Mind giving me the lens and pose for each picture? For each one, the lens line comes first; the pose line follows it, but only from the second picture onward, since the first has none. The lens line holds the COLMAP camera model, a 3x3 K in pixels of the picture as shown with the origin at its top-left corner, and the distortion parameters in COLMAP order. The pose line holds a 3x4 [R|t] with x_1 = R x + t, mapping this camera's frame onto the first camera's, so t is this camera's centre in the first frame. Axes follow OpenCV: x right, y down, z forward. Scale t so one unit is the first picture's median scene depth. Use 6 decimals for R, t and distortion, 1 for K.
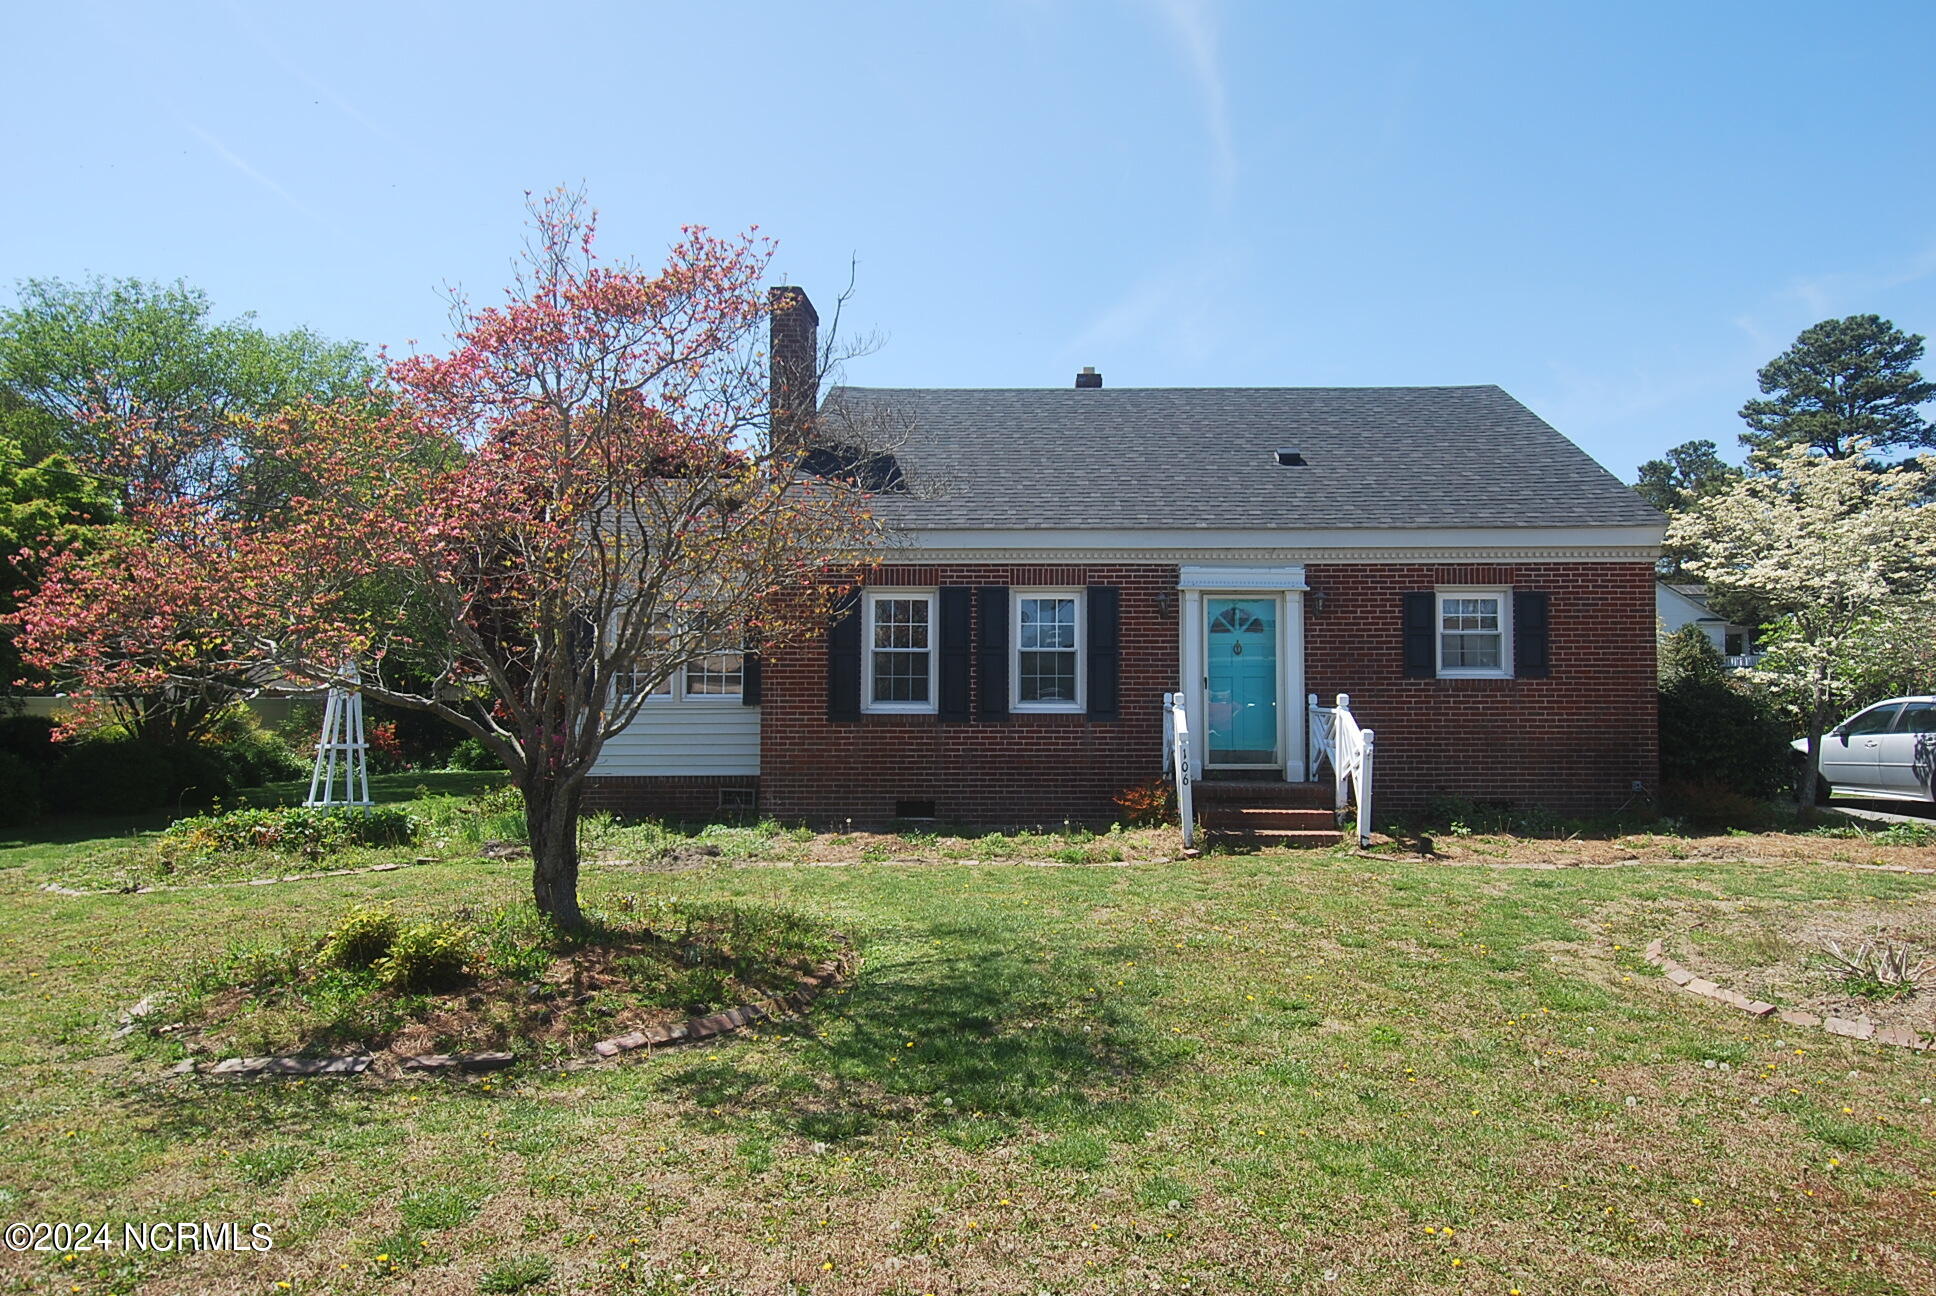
lens RADIAL K [[1198.5, 0, 968.0], [0, 1198.5, 648.0], [0, 0, 1]] dist [-0.000955, 0.000380]
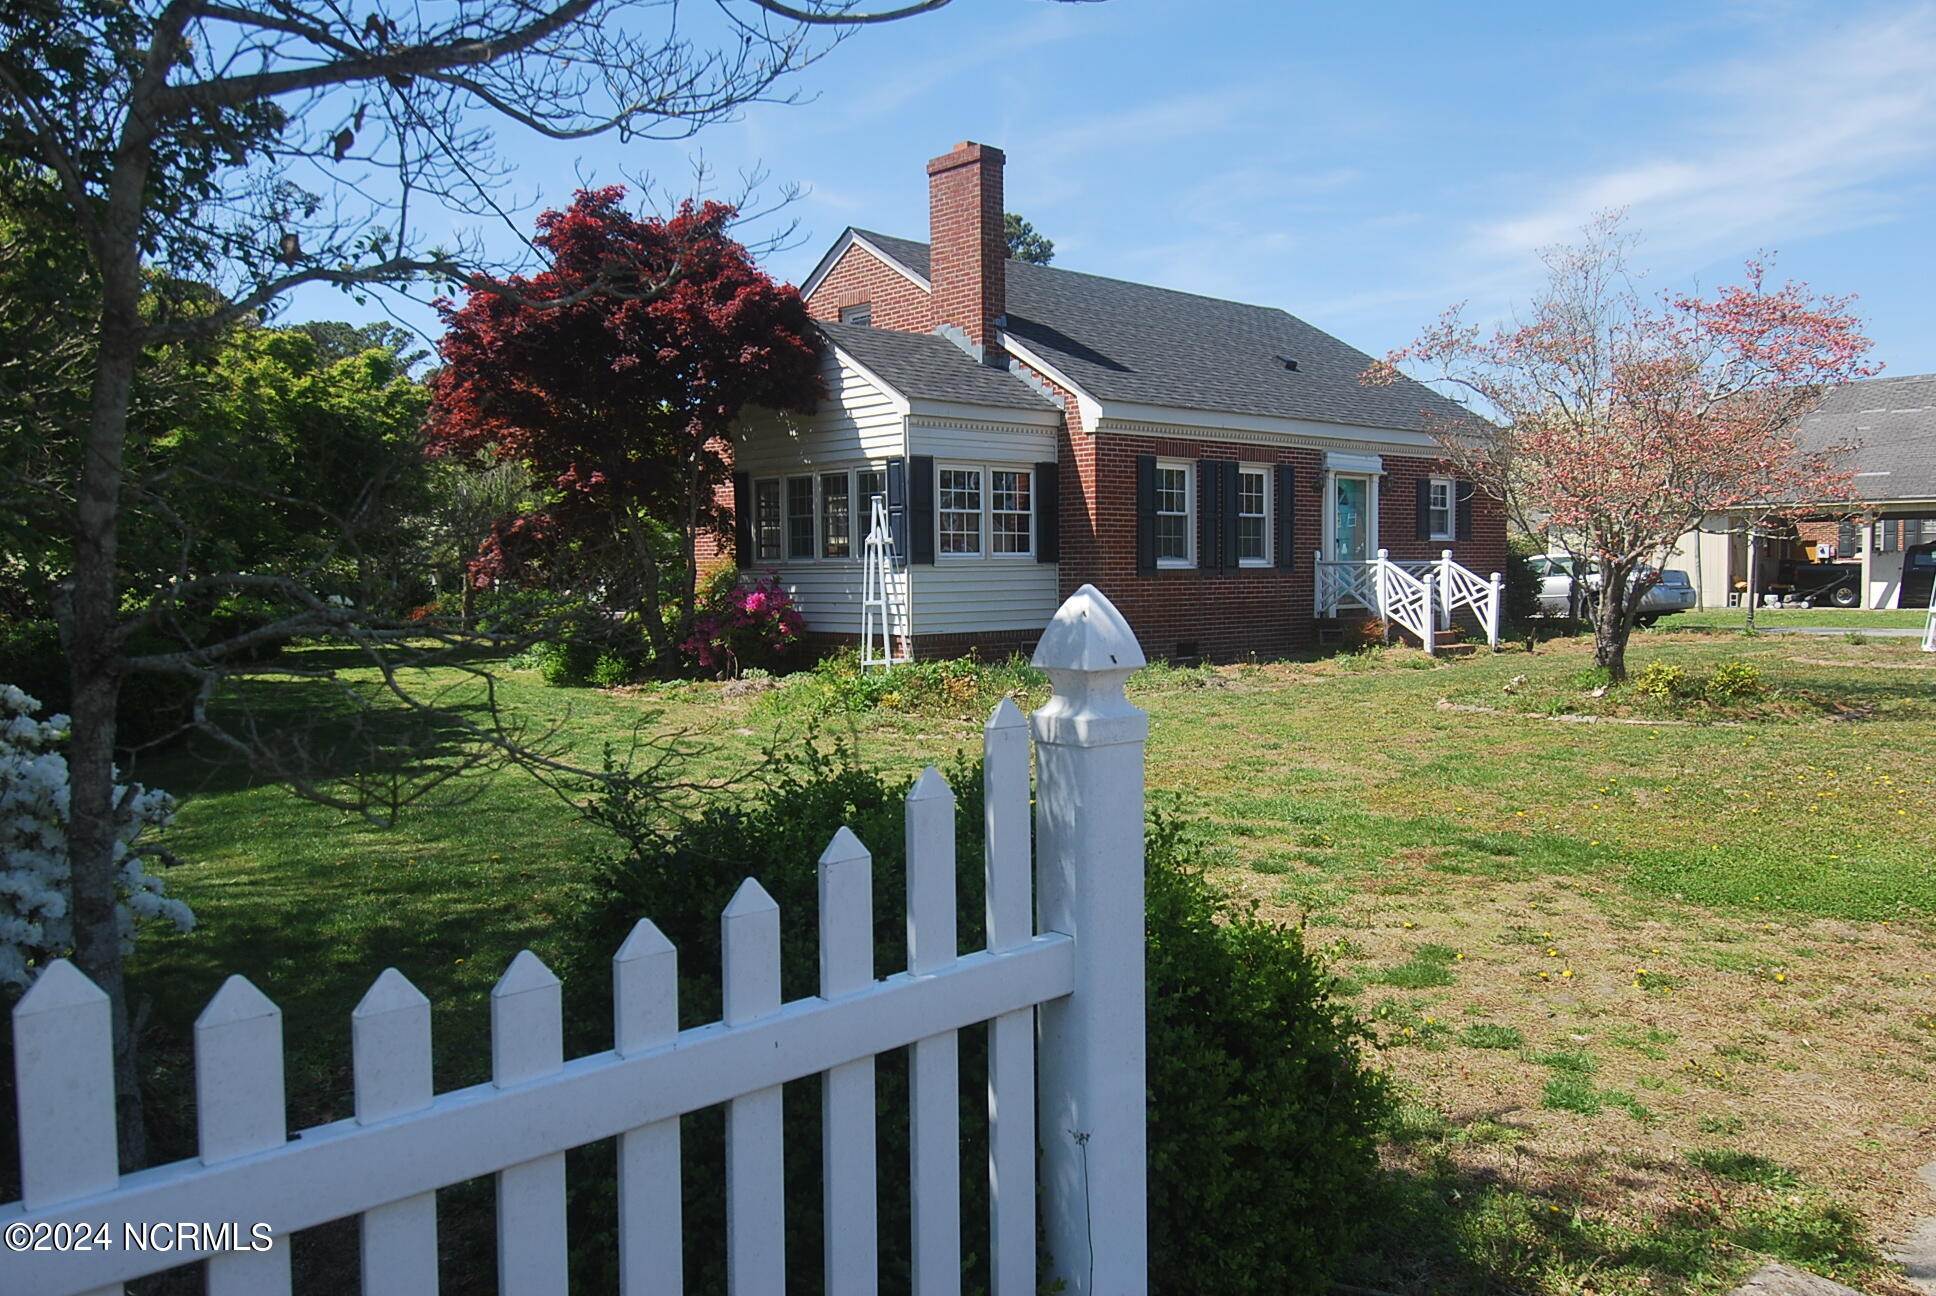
lens RADIAL K [[1465.7, 0, 1026.9], [0, 1465.7, 647.6], [0, 0, 1]] dist [0.066294, -0.075487]
pose [[0.694616, -0.046413, 0.717882, -1.188779], [-0.021982, 0.996081, 0.085669, 0.012974], [-0.719045, -0.075288, 0.690874, 0.122642]]
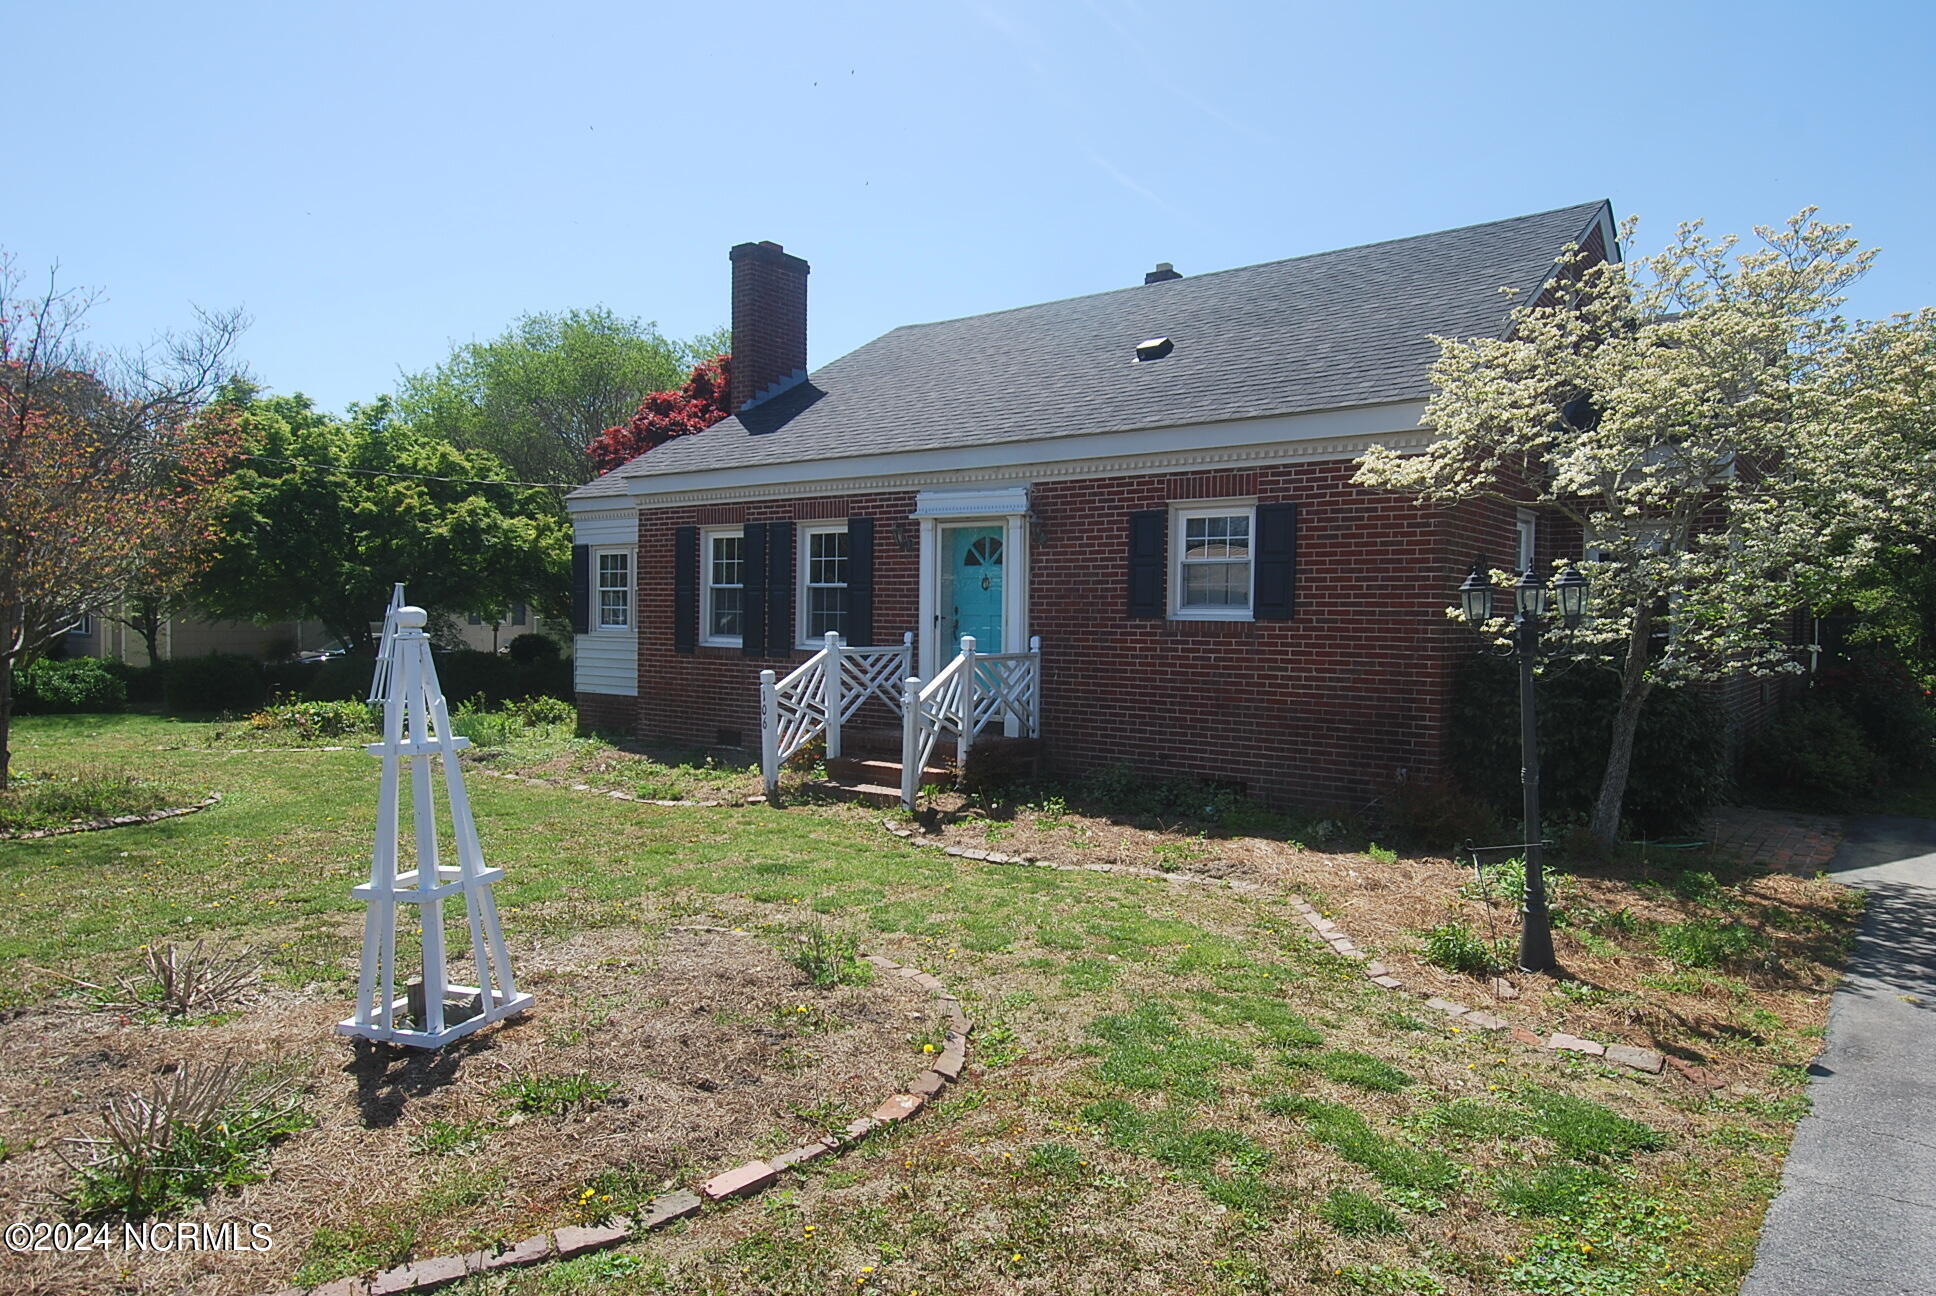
lens RADIAL K [[1138.3, 0, 1035.0], [0, 1138.3, 657.6], [0, 0, 1]] dist [0.053845, -0.060158]
pose [[0.838615, 0.029768, -0.543911, 0.723207], [0.014381, 0.996948, 0.076735, -0.008692], [0.544535, -0.072173, 0.835627, 0.318354]]
